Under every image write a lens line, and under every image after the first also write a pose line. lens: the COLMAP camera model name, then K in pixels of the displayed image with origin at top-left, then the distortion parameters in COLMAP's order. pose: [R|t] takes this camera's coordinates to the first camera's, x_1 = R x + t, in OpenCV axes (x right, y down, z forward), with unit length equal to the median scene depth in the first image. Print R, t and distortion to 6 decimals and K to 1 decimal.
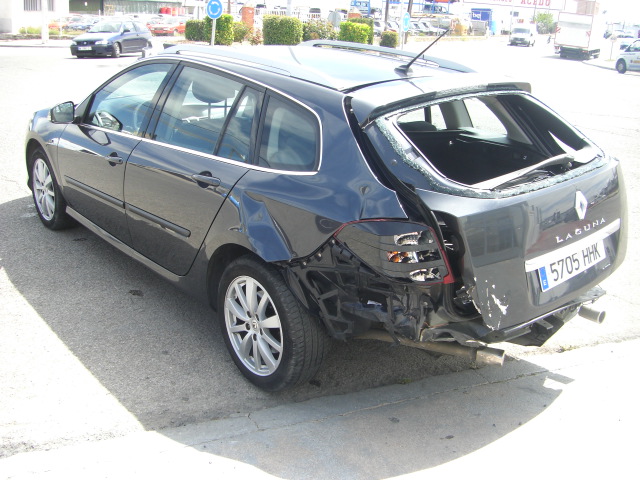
lens RADIAL K [[733.5, 0, 320.8], [0, 733.5, 240.2], [0, 0, 1]] dist [-0.145755, 0.000000]
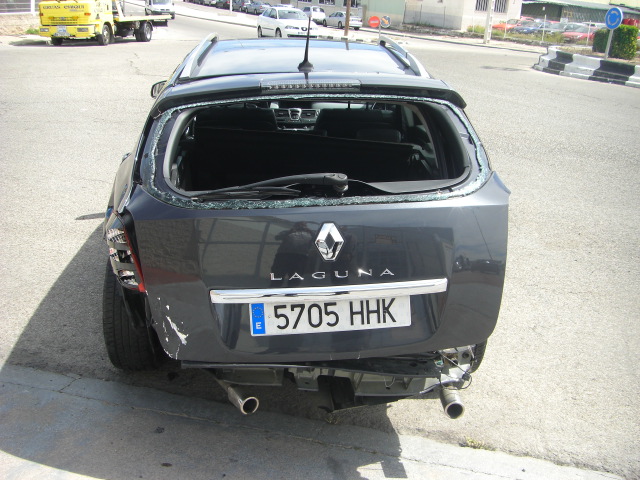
lens RADIAL K [[733.5, 0, 321.9], [0, 733.5, 246.2], [0, 0, 1]] dist [-0.145755, 0.000000]
pose [[0.796731, 0.201116, -0.569888, 0.130007], [-0.201864, 0.977404, 0.062715, -0.014882], [0.569624, 0.065073, 0.819326, 0.058646]]
